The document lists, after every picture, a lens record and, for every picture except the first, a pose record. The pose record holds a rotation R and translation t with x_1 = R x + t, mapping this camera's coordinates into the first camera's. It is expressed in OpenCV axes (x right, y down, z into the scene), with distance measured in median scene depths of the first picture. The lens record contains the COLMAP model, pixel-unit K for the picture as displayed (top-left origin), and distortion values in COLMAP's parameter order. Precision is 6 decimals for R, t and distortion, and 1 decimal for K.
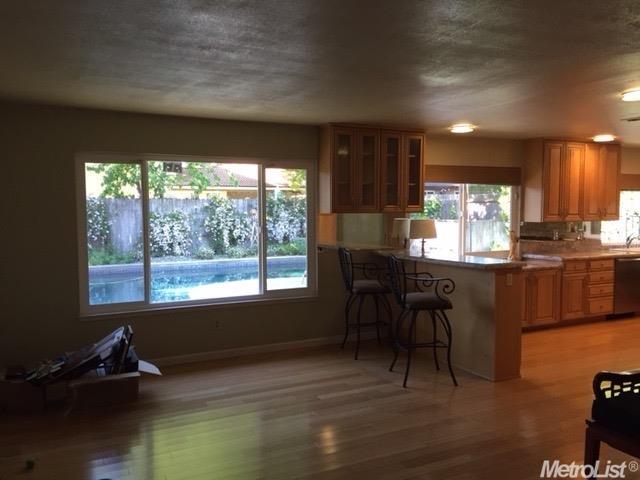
lens RADIAL K [[542.5, 0, 319.2], [0, 542.5, 241.1], [0, 0, 1]] dist [0.039153, -0.026195]
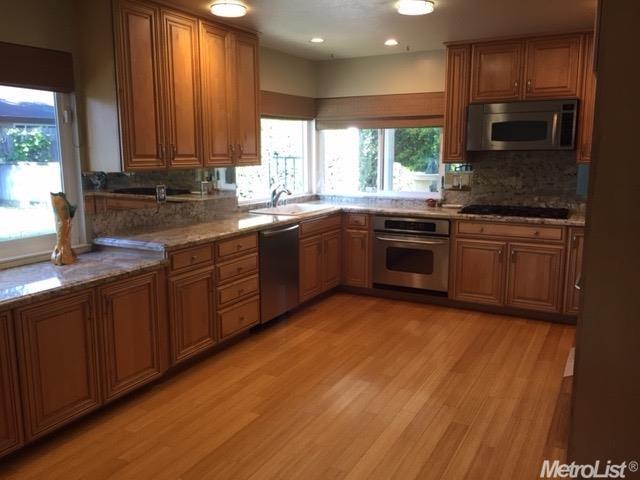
lens RADIAL K [[542.5, 0, 317.6], [0, 542.5, 242.2], [0, 0, 1]] dist [0.039153, -0.026195]
pose [[0.820696, -0.093962, 0.563586, 0.263892], [0.031124, 0.992272, 0.120111, -0.024991], [-0.570517, -0.081034, 0.817279, 0.487881]]
